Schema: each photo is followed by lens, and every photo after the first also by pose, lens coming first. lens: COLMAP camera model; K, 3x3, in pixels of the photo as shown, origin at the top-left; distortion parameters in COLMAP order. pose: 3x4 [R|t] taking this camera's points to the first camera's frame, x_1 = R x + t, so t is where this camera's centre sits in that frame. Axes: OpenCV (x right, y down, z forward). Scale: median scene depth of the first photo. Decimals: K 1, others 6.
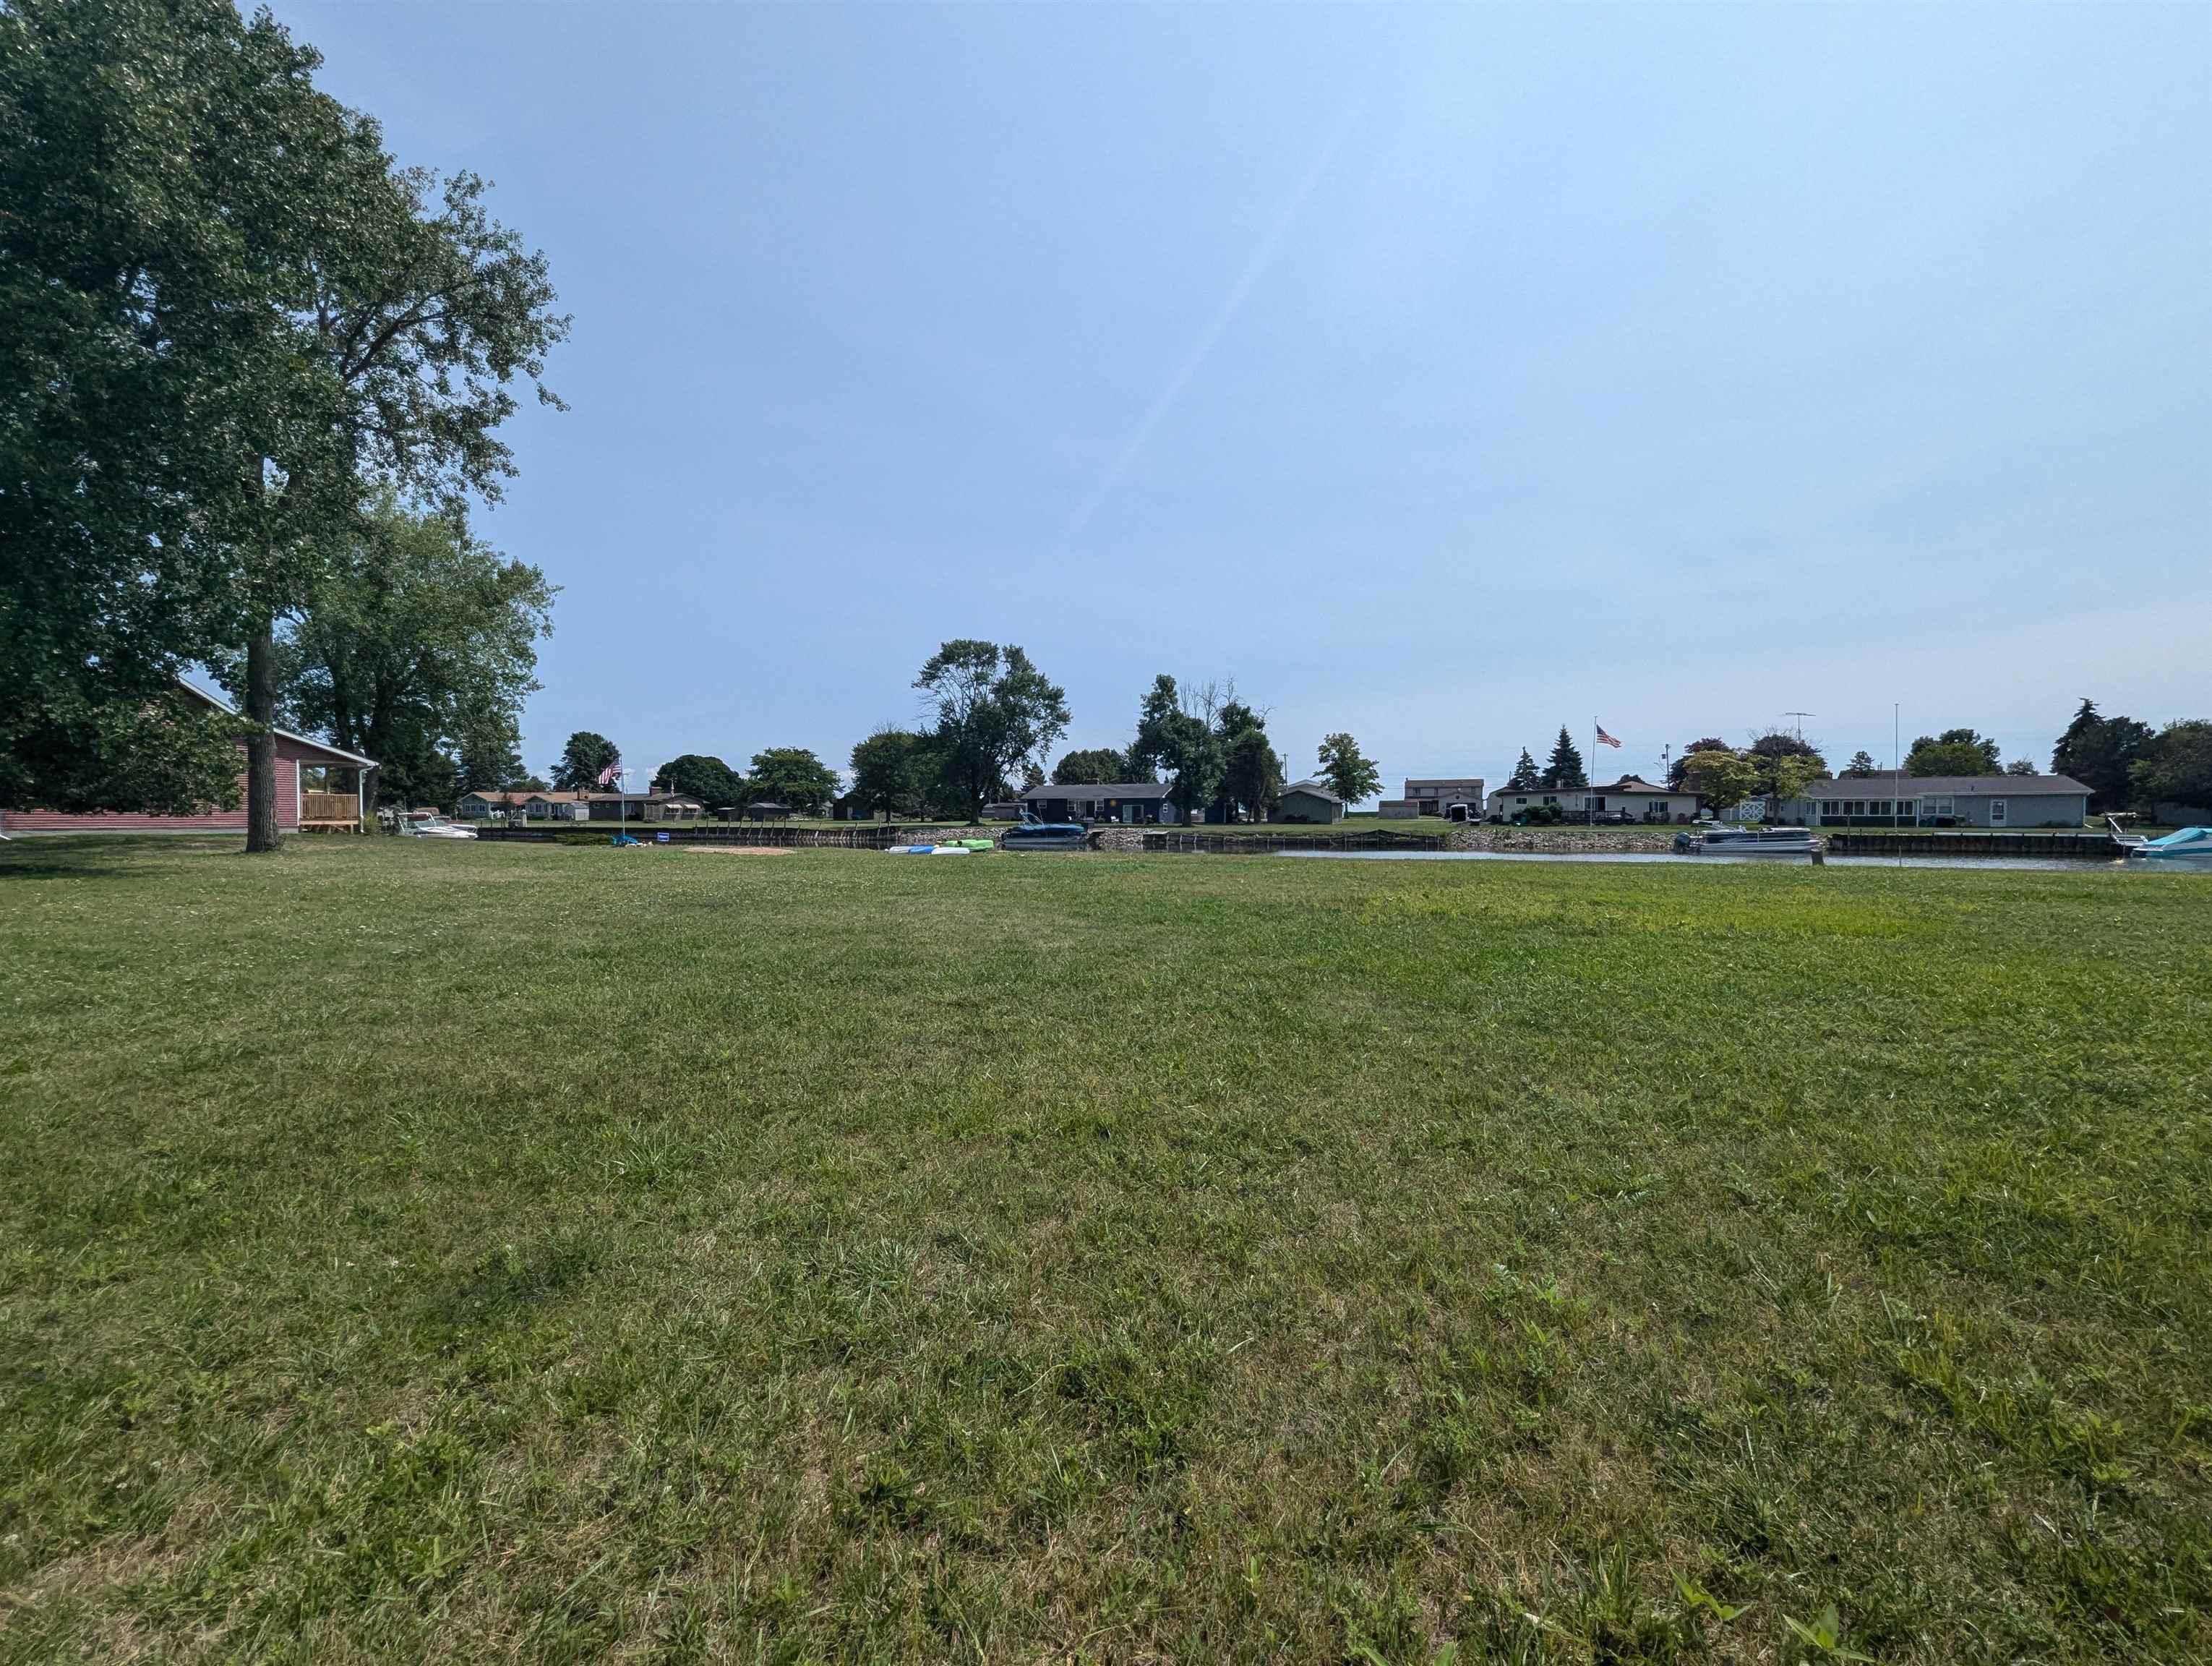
lens RADIAL K [[917.7, 0, 1103.5], [0, 917.7, 826.1], [0, 0, 1]] dist [0.000543, -0.001082]
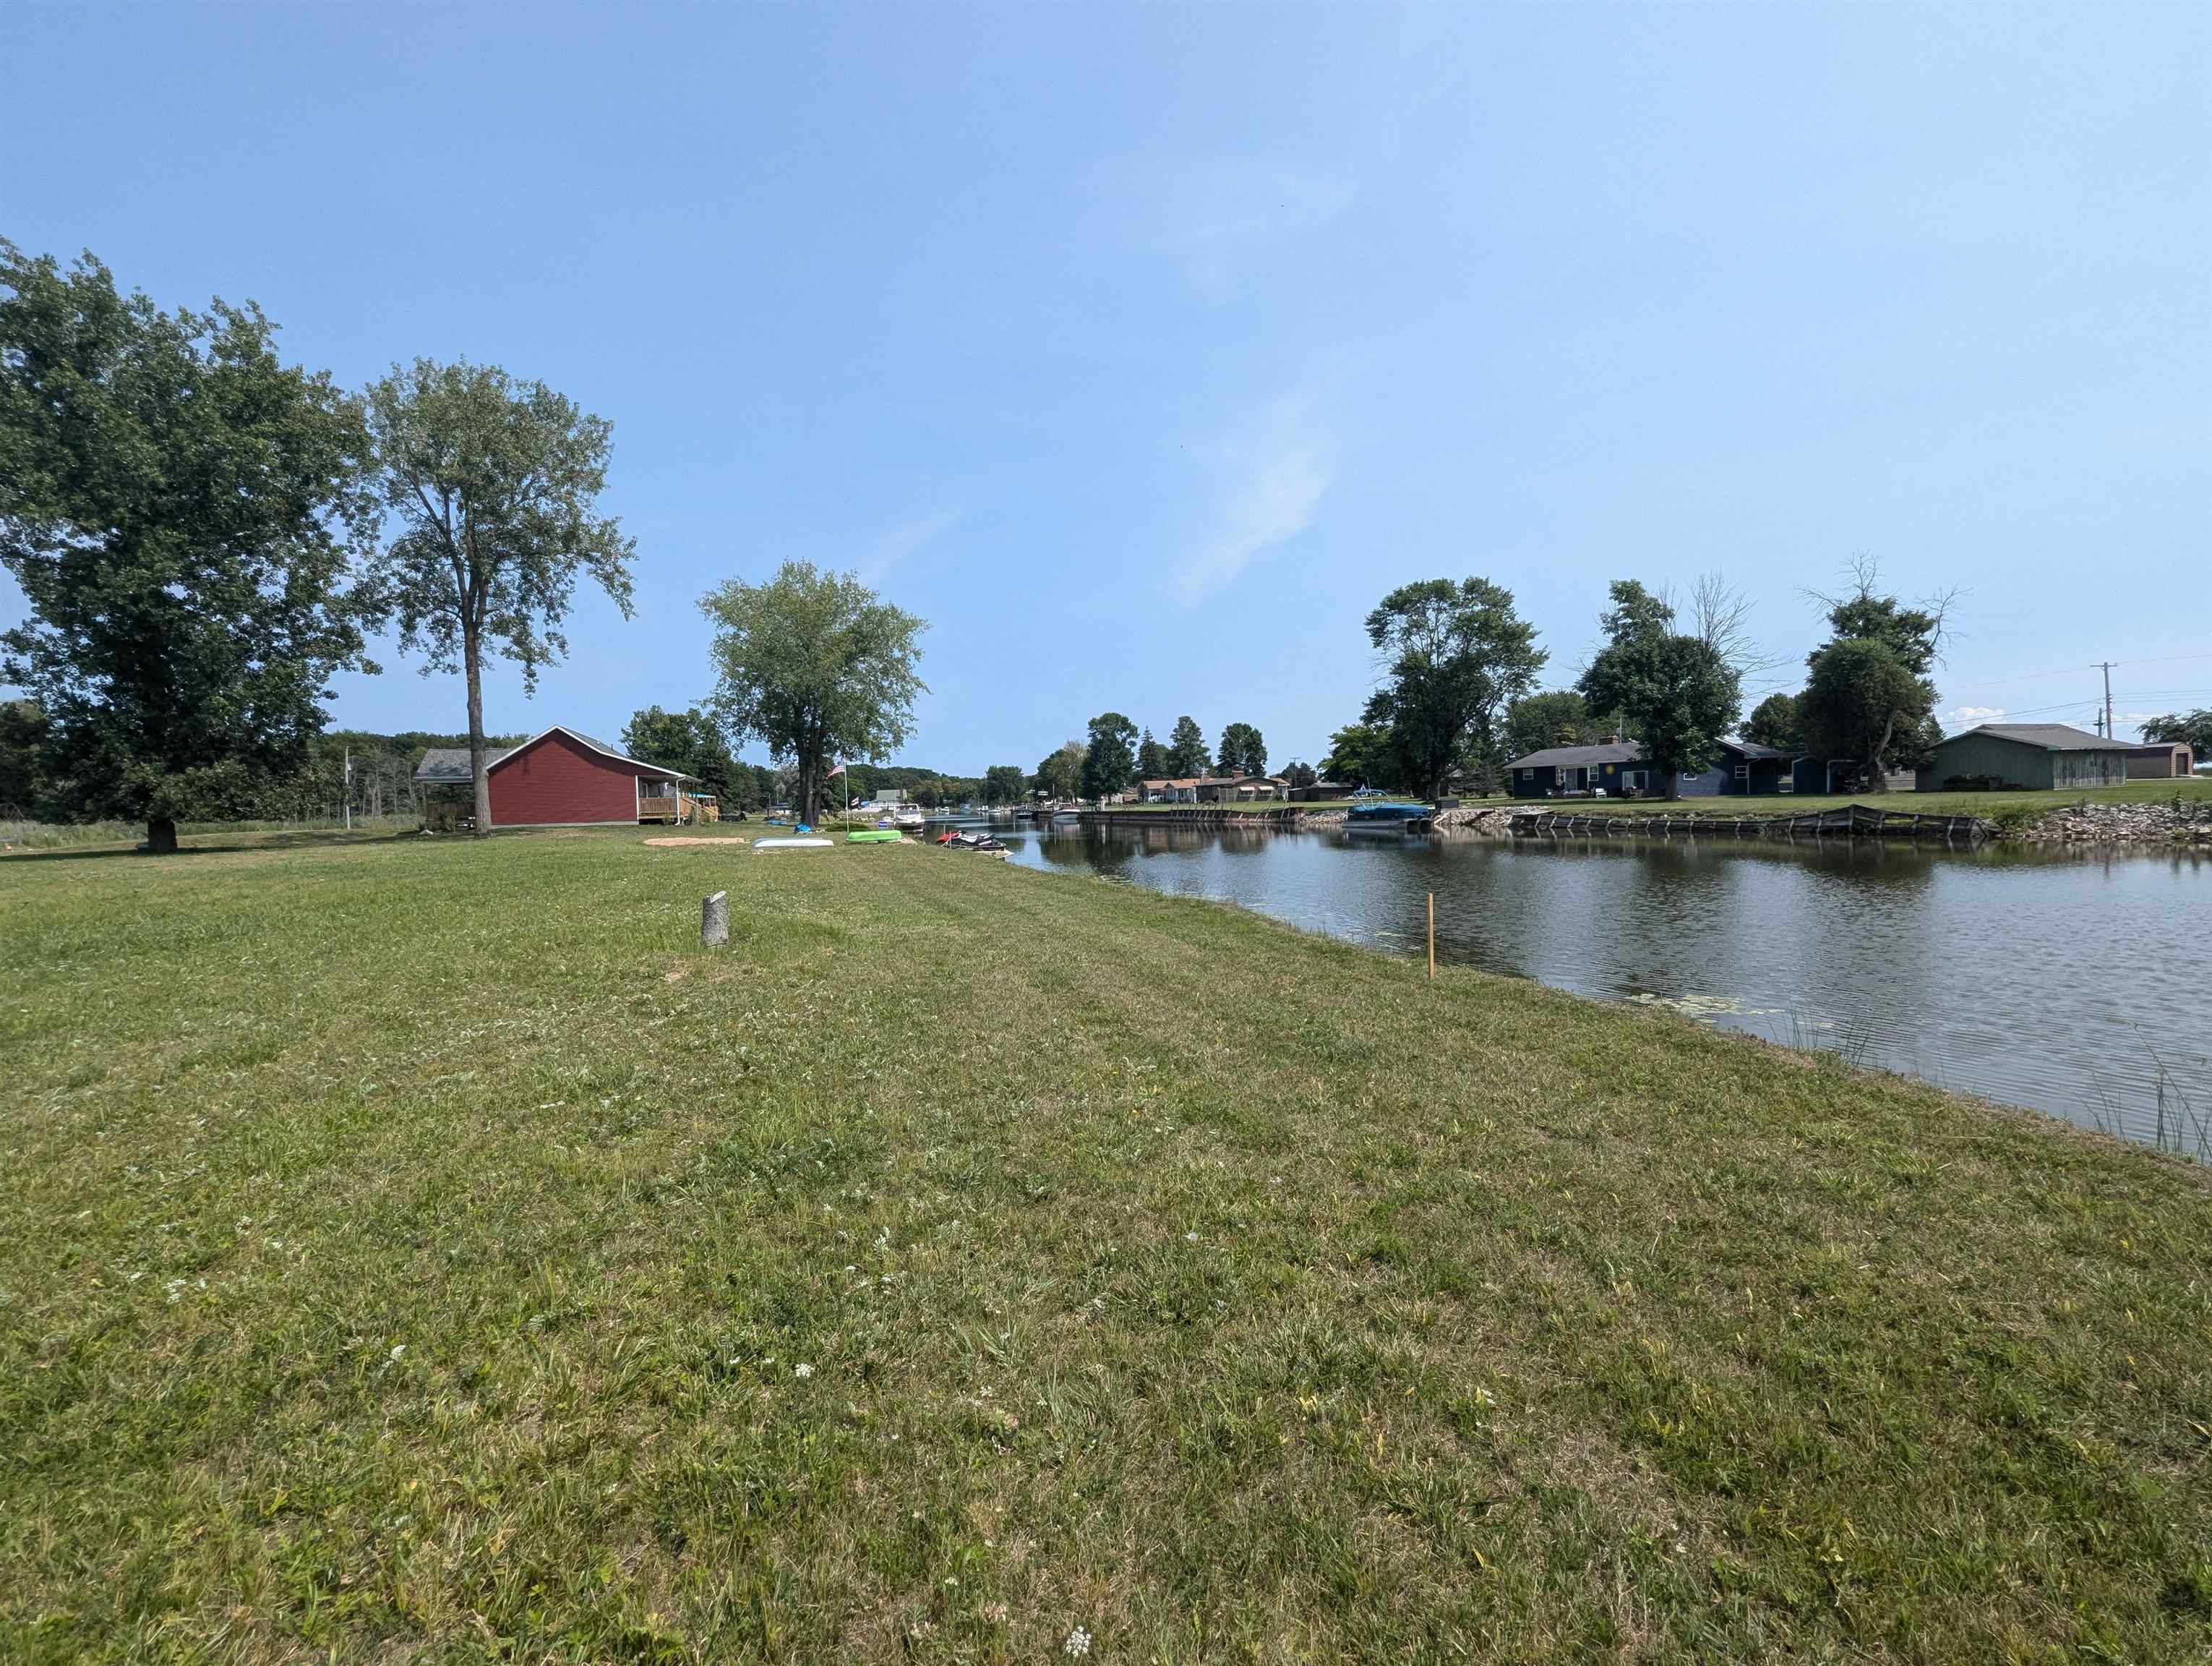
lens RADIAL K [[917.7, 0, 1107.1], [0, 917.7, 846.8], [0, 0, 1]] dist [0.000543, -0.001082]
pose [[0.658180, 0.019226, -0.752615, 0.312018], [0.018384, 0.998965, 0.041596, -0.001510], [0.752636, -0.041213, 0.657145, 0.235193]]
